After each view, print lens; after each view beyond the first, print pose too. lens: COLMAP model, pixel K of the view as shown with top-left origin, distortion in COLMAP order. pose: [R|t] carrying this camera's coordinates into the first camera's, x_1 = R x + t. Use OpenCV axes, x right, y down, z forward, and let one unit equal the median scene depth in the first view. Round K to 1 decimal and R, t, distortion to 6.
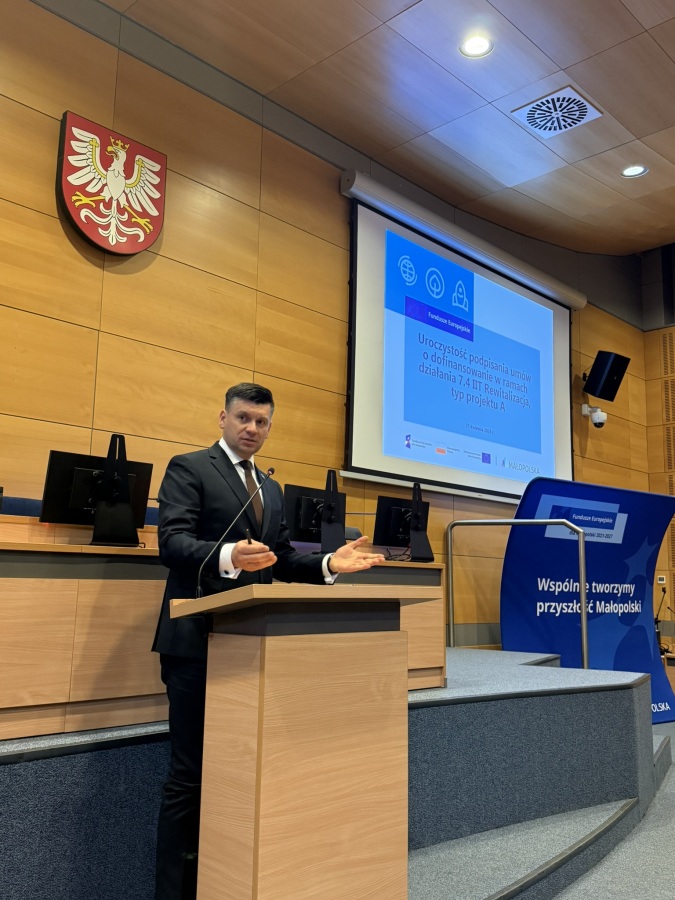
lens RADIAL K [[797.4, 0, 337.5], [0, 797.4, 450.0], [0, 0, 1]] dist [0.200954, -0.463905]
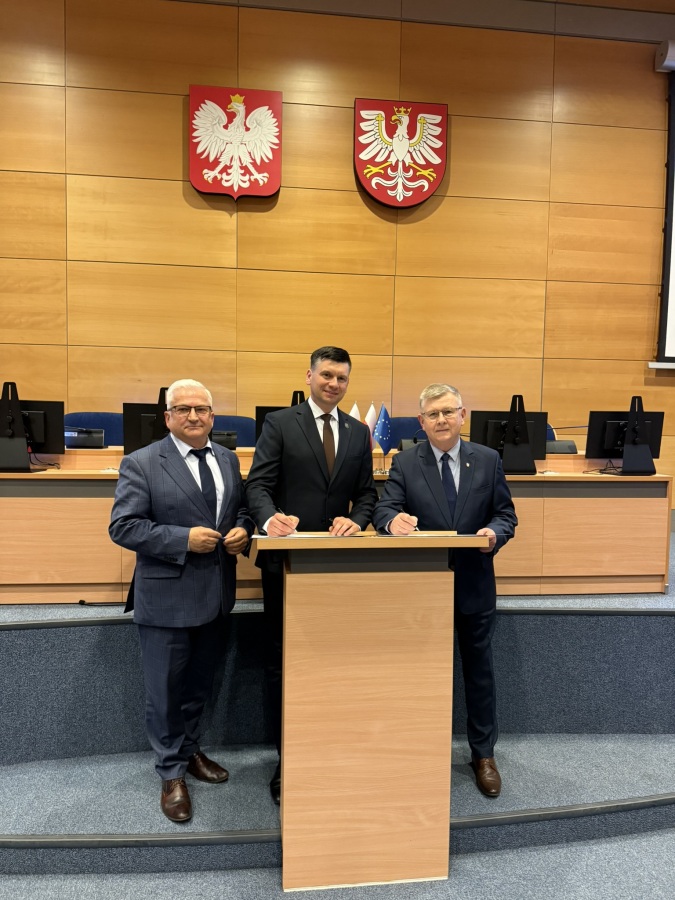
lens RADIAL K [[632.9, 0, 337.5], [0, 632.9, 450.0], [0, 0, 1]] dist [0.002777, -0.007752]
pose [[0.778175, 0.020938, -0.627698, 0.243744], [0.105343, 0.980933, 0.163317, -0.047066], [0.619150, -0.193213, 0.761132, 0.133776]]
